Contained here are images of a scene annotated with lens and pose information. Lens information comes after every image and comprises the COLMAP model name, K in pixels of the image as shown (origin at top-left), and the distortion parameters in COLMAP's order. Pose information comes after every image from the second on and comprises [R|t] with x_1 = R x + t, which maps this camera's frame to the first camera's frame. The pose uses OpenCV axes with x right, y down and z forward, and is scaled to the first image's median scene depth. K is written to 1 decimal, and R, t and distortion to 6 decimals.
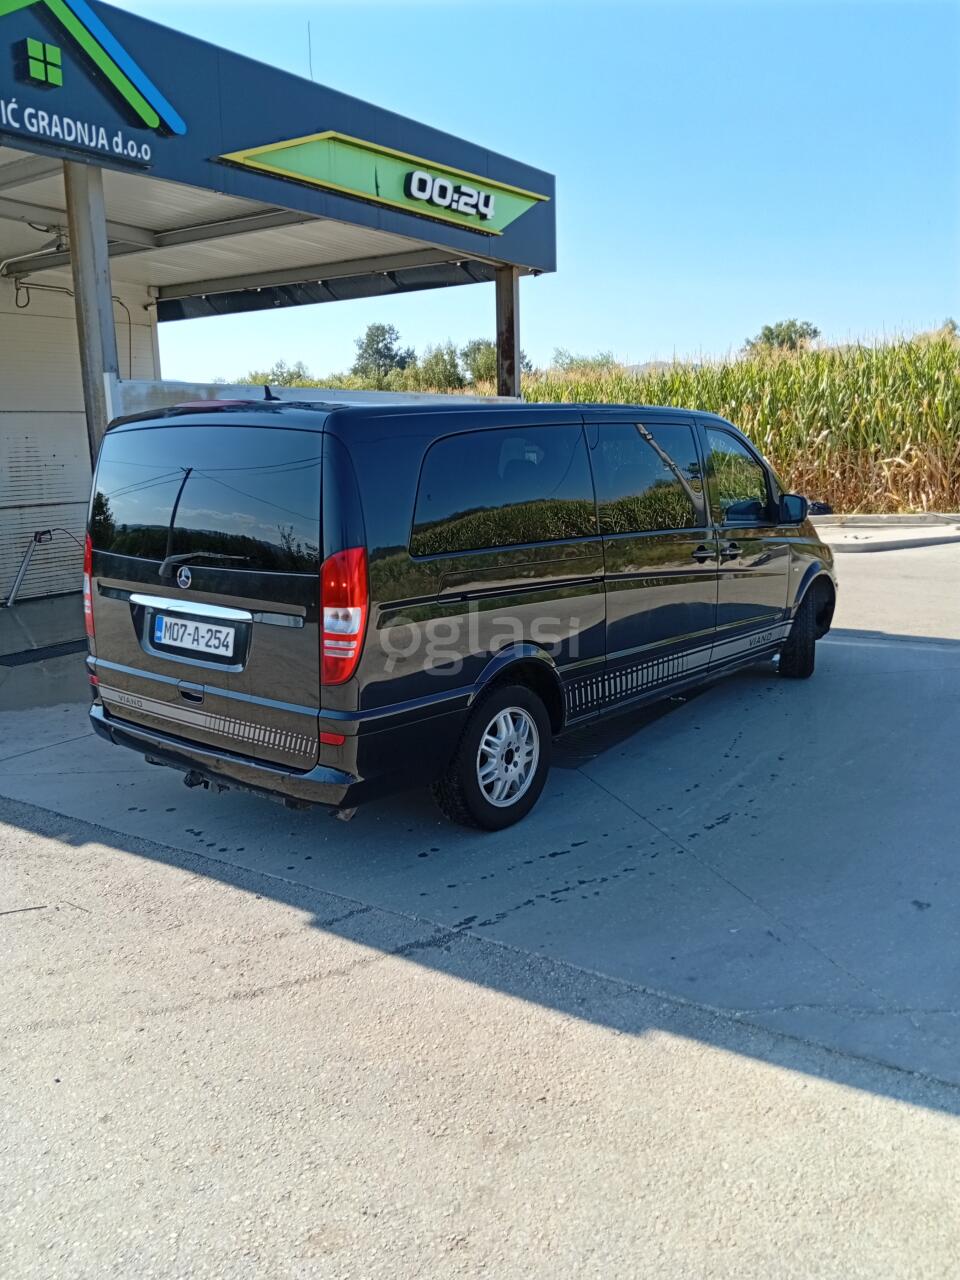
lens RADIAL K [[962.1, 0, 497.9], [0, 962.1, 642.7], [0, 0, 1]] dist [0.080243, -0.208608]
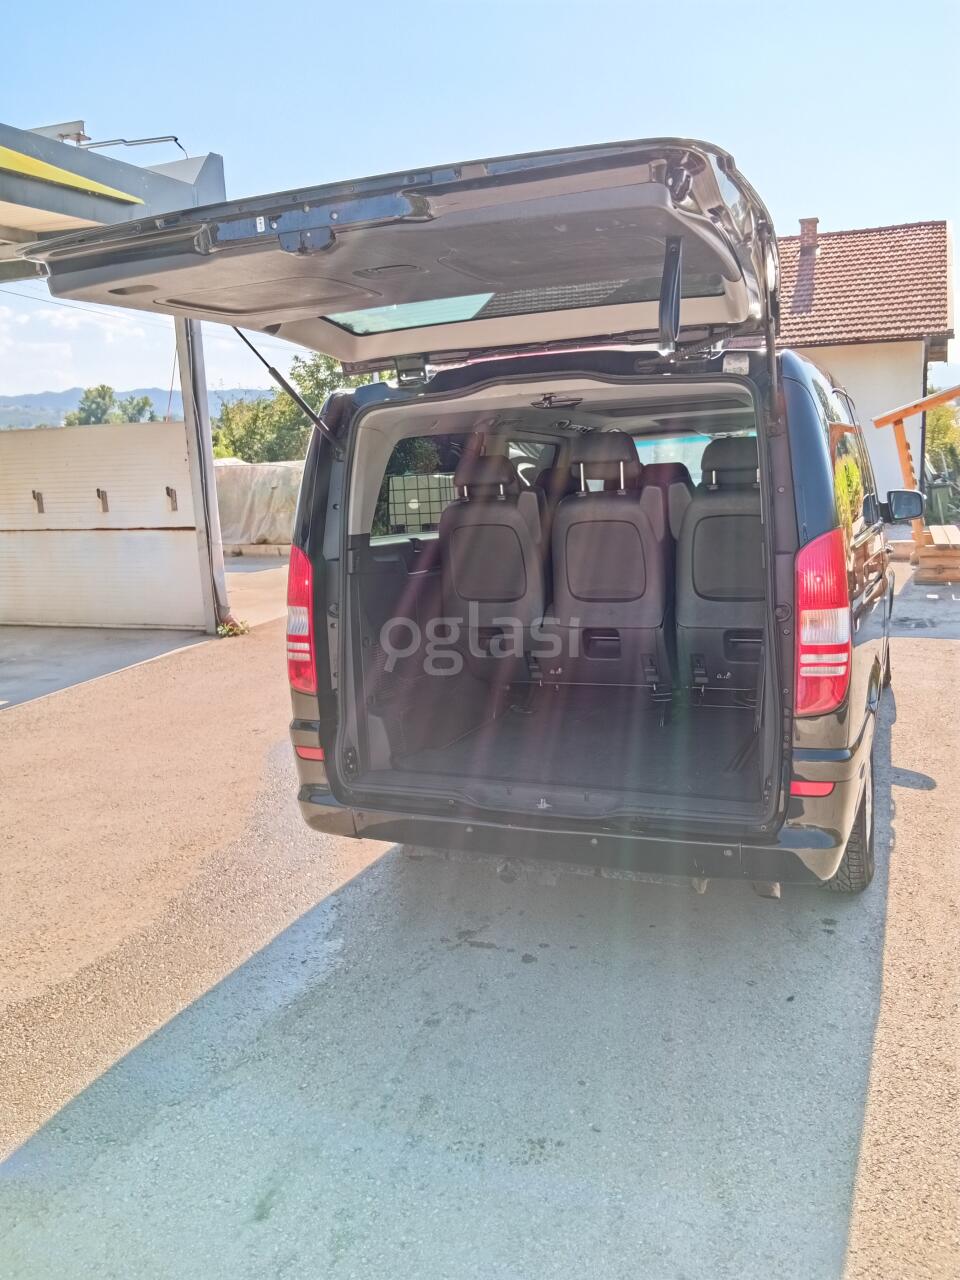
lens RADIAL K [[962.1, 0, 497.9], [0, 962.1, 642.7], [0, 0, 1]] dist [0.080243, -0.208608]
pose [[0.966119, -0.077763, 0.246104, -0.513591], [0.090495, 0.995059, -0.040835, -0.002481], [-0.241713, 0.061723, 0.968383, 0.295070]]
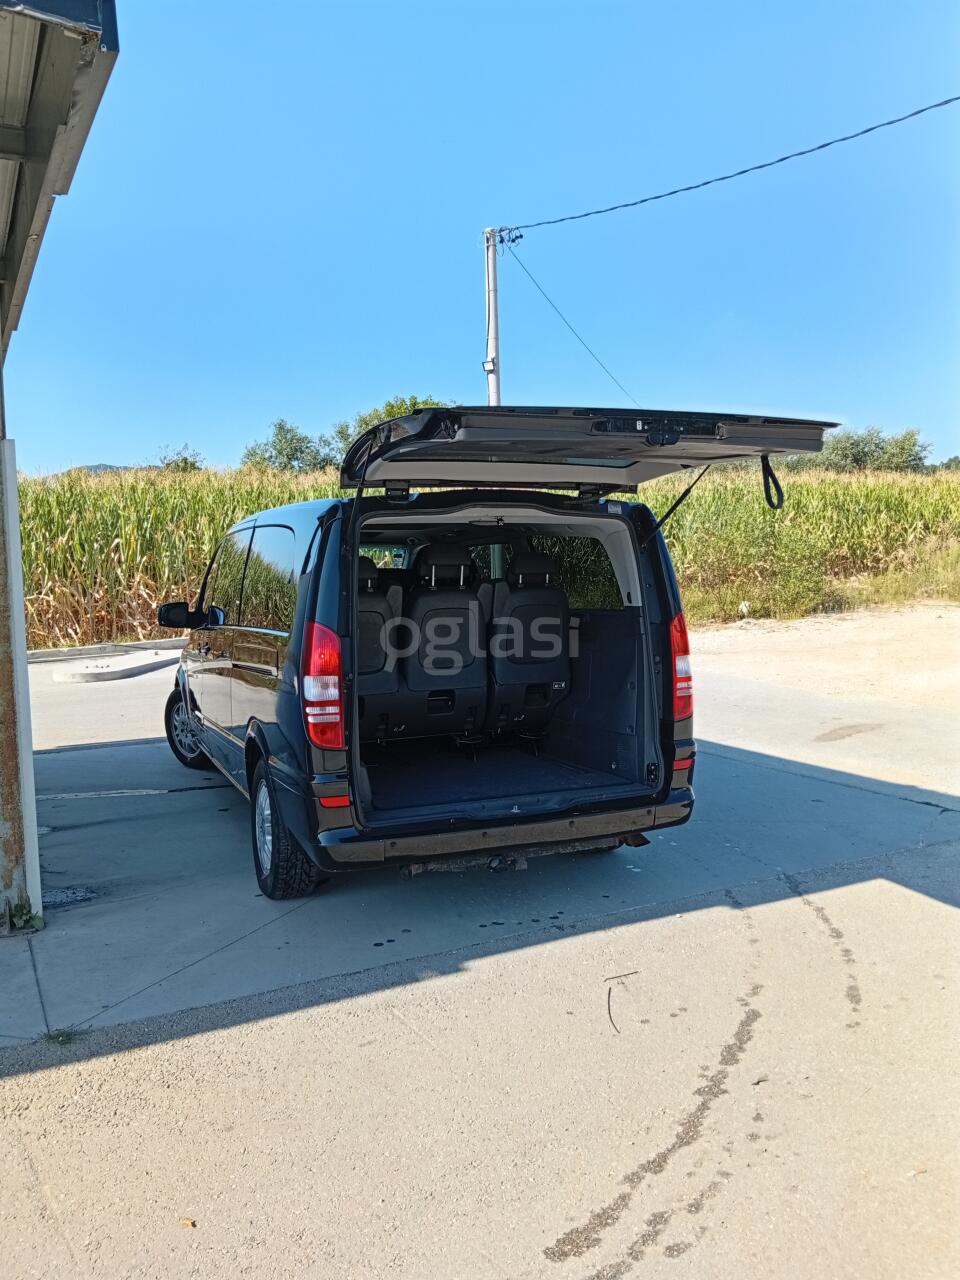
lens RADIAL K [[962.1, 0, 497.9], [0, 962.1, 642.7], [0, 0, 1]] dist [0.080243, -0.208608]
pose [[0.516039, -0.064018, 0.854170, -1.184479], [0.191521, 0.980580, -0.042213, -0.039783], [-0.834879, 0.185375, 0.518278, 0.473447]]
